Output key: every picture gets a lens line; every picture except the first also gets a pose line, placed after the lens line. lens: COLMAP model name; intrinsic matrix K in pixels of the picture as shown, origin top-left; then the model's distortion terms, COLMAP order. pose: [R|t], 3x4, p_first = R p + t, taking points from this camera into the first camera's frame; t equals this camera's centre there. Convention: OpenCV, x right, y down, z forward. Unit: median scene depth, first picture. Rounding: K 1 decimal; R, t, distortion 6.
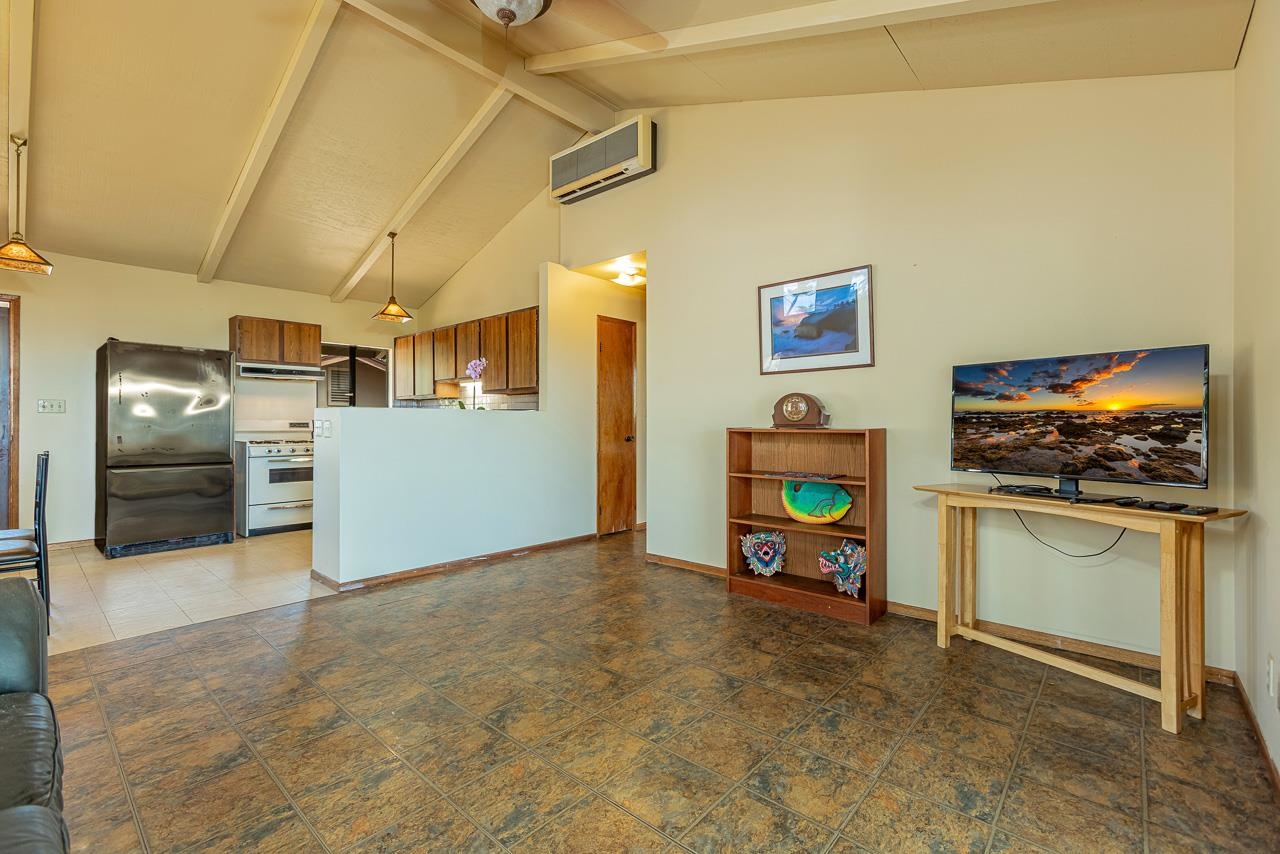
lens RADIAL K [[558.7, 0, 641.9], [0, 558.7, 426.0], [0, 0, 1]] dist [-0.024131, 0.004562]
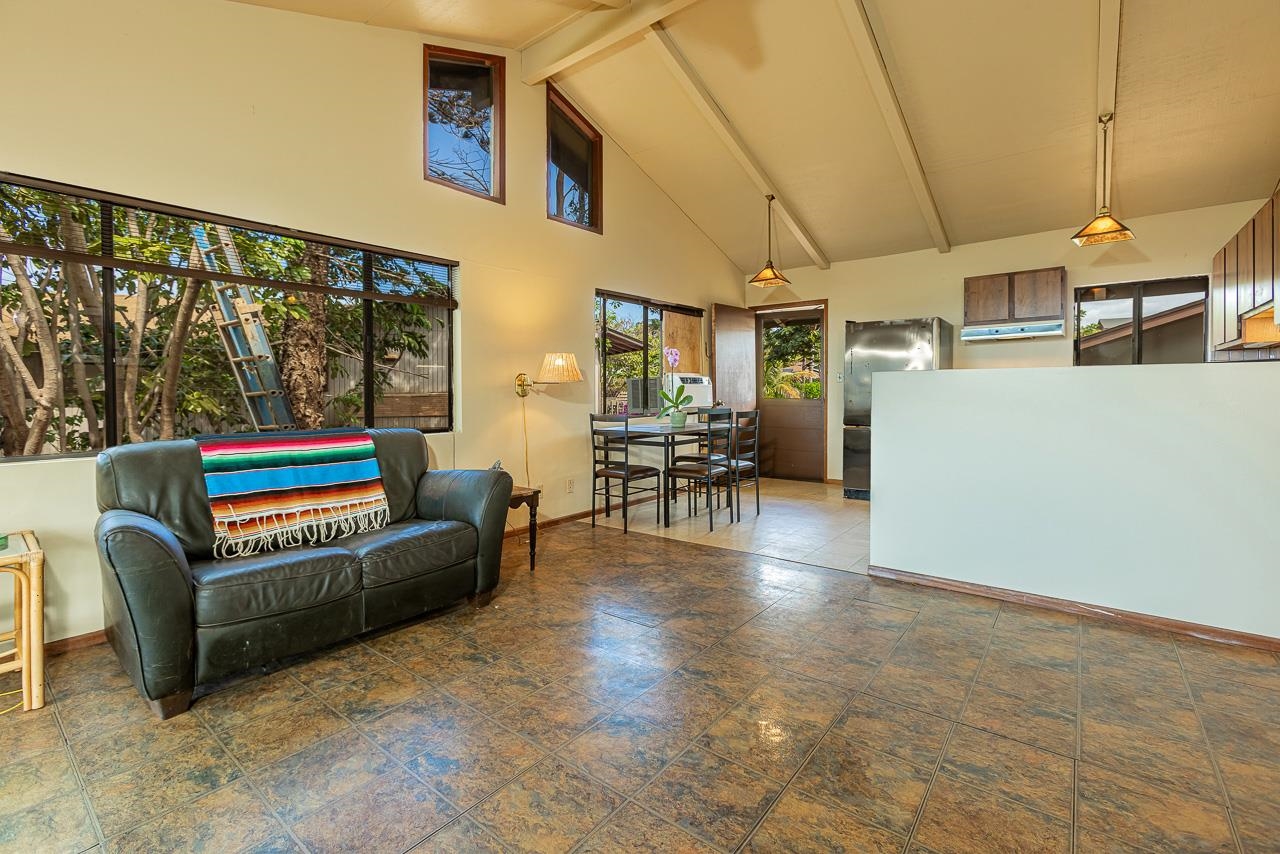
lens RADIAL K [[564.5, 0, 627.2], [0, 564.5, 395.7], [0, 0, 1]] dist [-0.017658, 0.006735]
pose [[0.036228, 0.007157, -0.999318, 0.560425], [0.003196, 0.999968, 0.007277, -0.006714], [0.999338, -0.003457, 0.036204, 0.854586]]
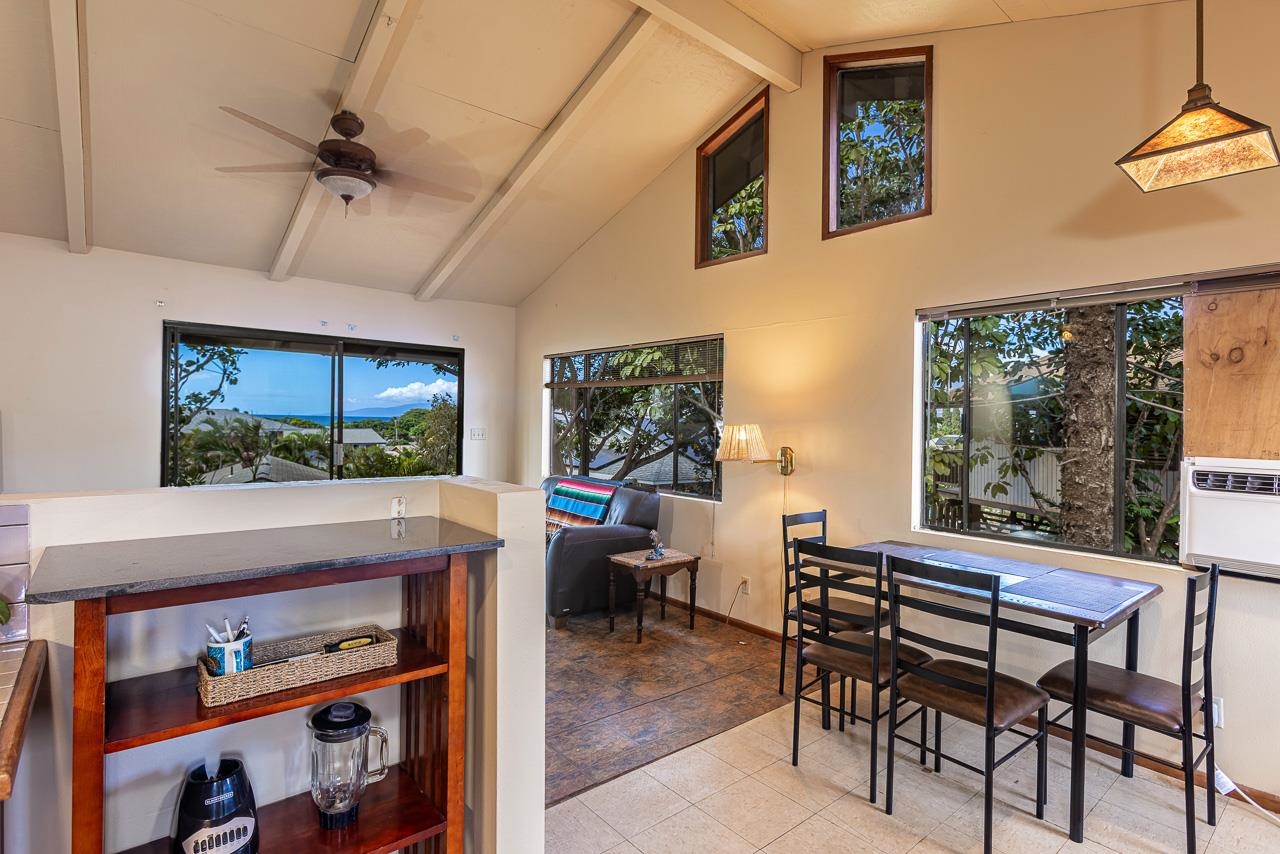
lens RADIAL K [[632.6, 0, 641.3], [0, 632.6, 423.8], [0, 0, 1]] dist [-0.019405, 0.001489]
pose [[-0.989421, -0.020291, 0.143646, -1.163518], [-0.019482, 0.999785, 0.007033, -0.131670], [-0.143758, 0.004160, -0.989604, 2.311455]]
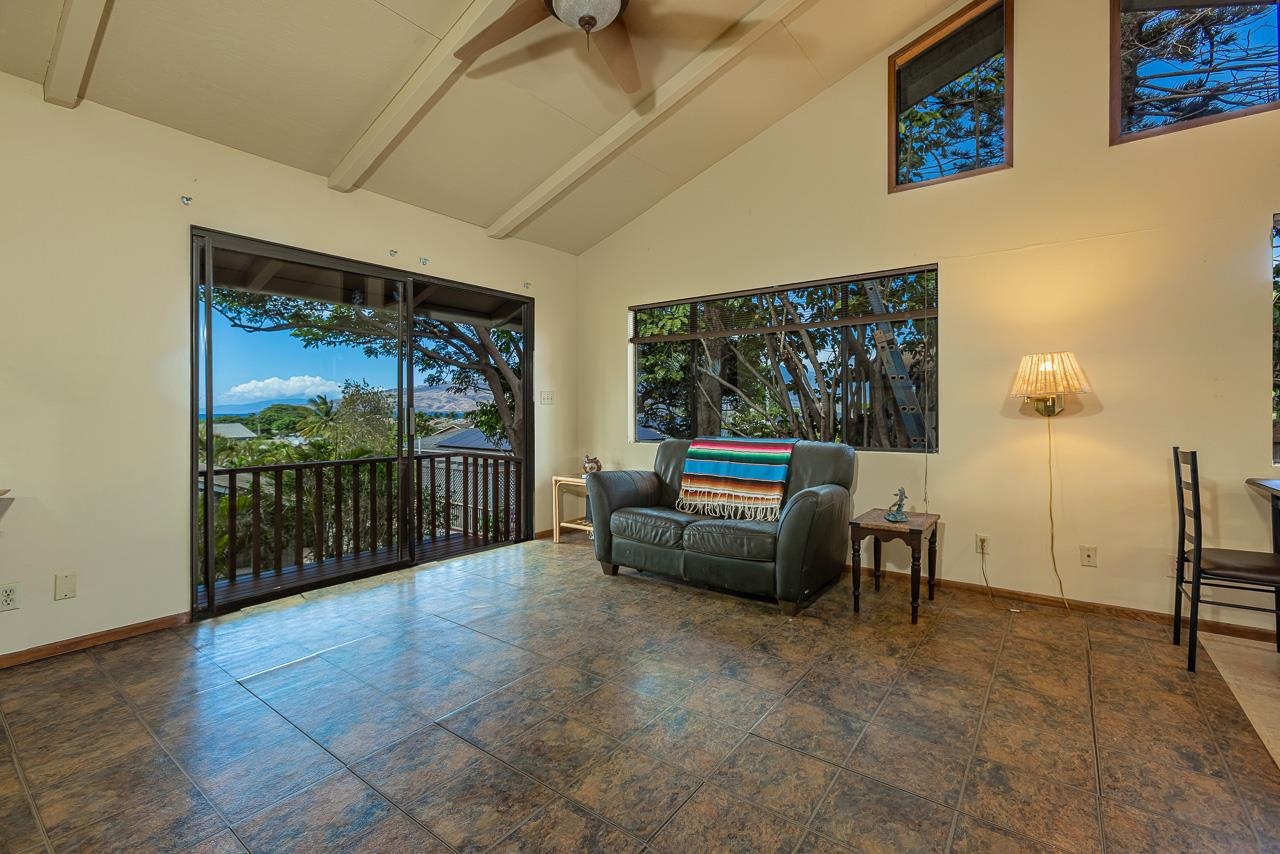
lens RADIAL K [[564.5, 0, 629.7], [0, 564.5, 403.3], [0, 0, 1]] dist [-0.017658, 0.006735]
pose [[-0.997379, 0.002147, -0.072324, -0.222898], [0.002849, 0.999950, -0.009604, -0.010182], [0.072300, -0.009785, -0.997335, 1.839821]]
